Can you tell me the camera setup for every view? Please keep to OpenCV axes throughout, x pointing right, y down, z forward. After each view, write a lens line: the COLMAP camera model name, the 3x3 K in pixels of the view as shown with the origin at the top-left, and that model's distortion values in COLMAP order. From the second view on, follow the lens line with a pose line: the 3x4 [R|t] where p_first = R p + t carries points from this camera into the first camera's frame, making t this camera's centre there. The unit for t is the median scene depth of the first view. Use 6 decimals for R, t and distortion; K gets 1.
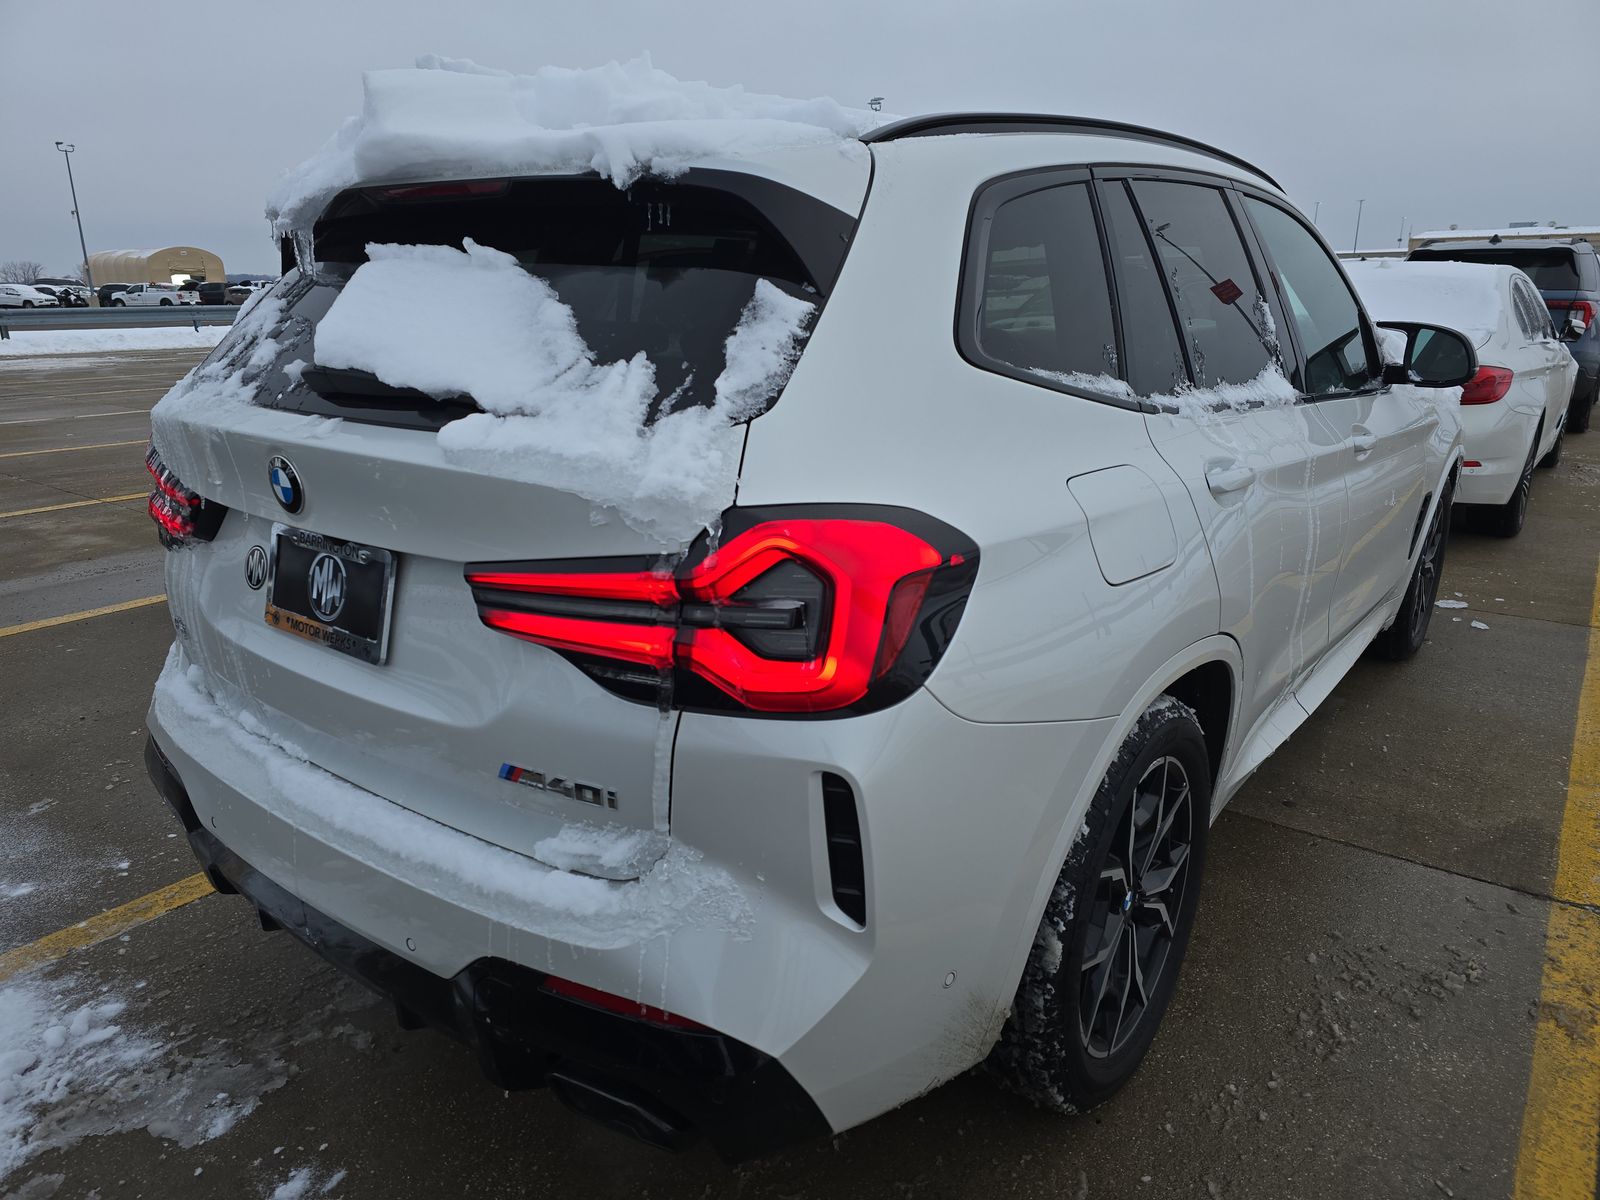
lens RADIAL K [[1063.4, 0, 787.3], [0, 1063.4, 607.7], [0, 0, 1]] dist [0.076428, -0.065872]
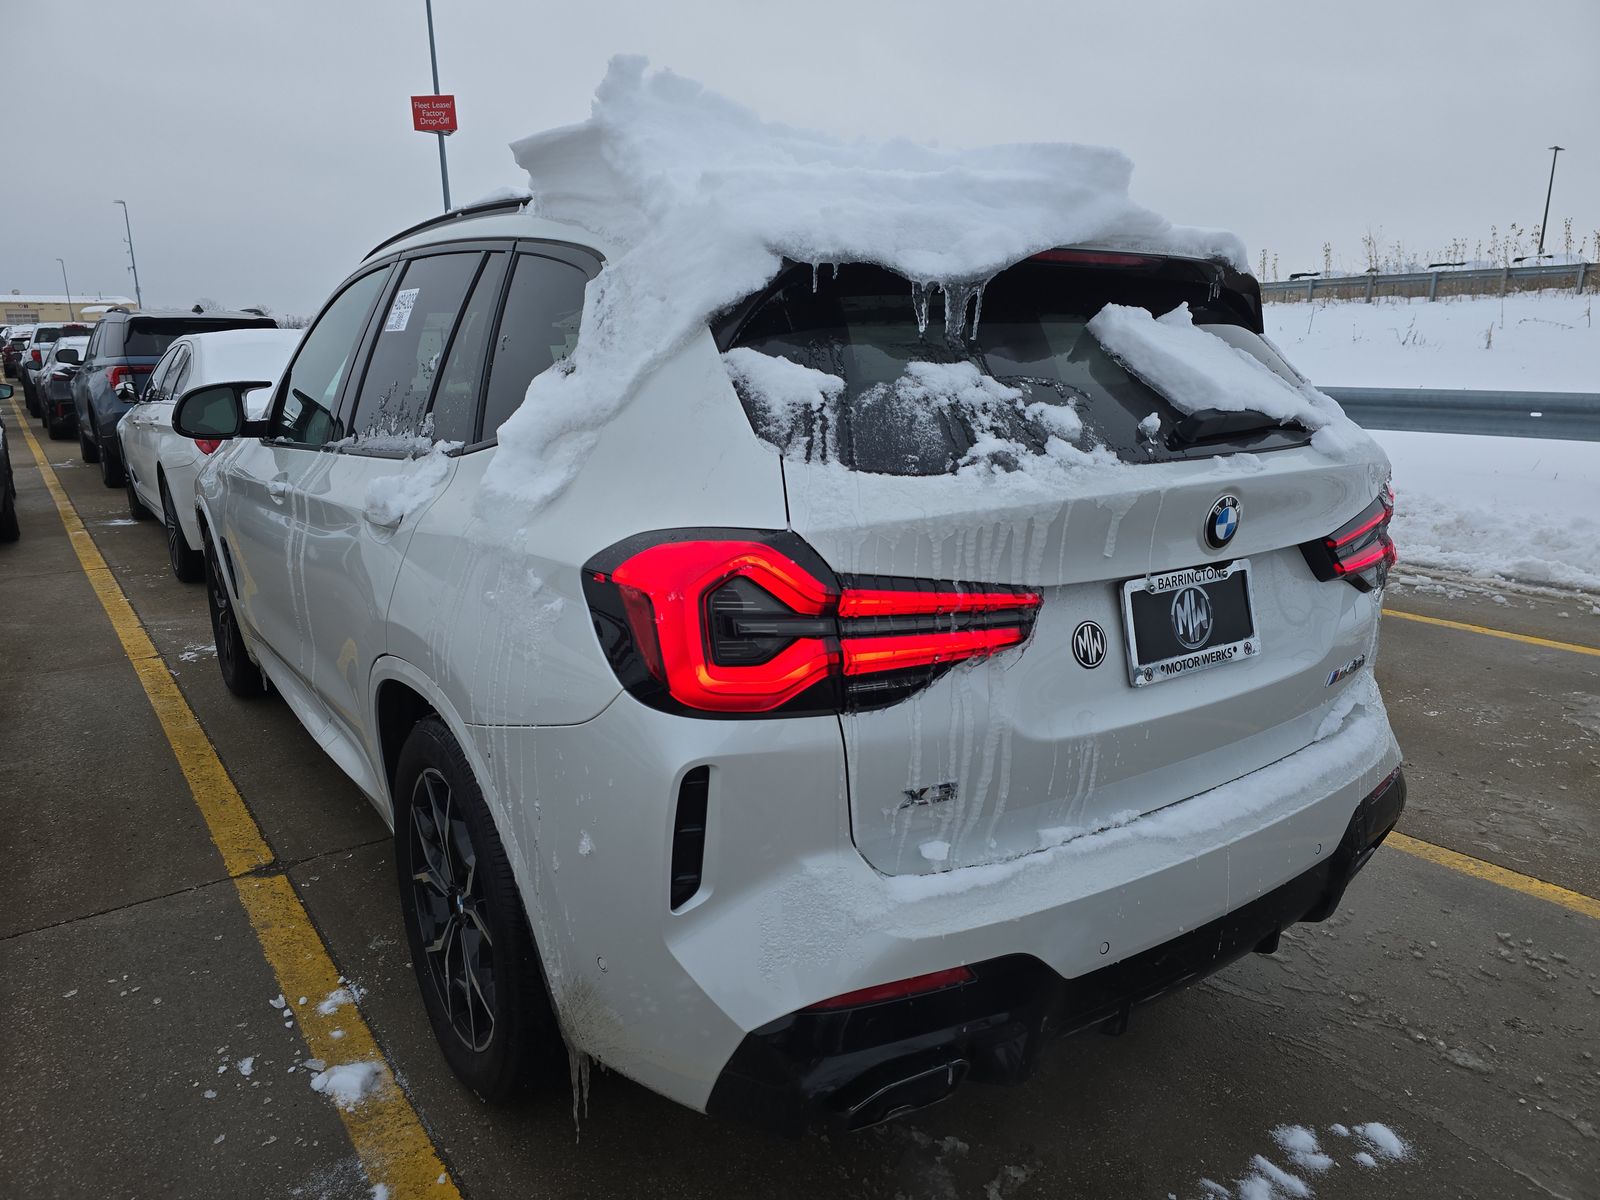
lens RADIAL K [[1063.4, 0, 787.3], [0, 1063.4, 607.7], [0, 0, 1]] dist [0.076428, -0.065872]
pose [[0.302081, -0.232114, 0.924592, -1.529345], [0.285550, 0.947400, 0.144546, -0.296964], [-0.909510, 0.220353, 0.352472, 0.979829]]
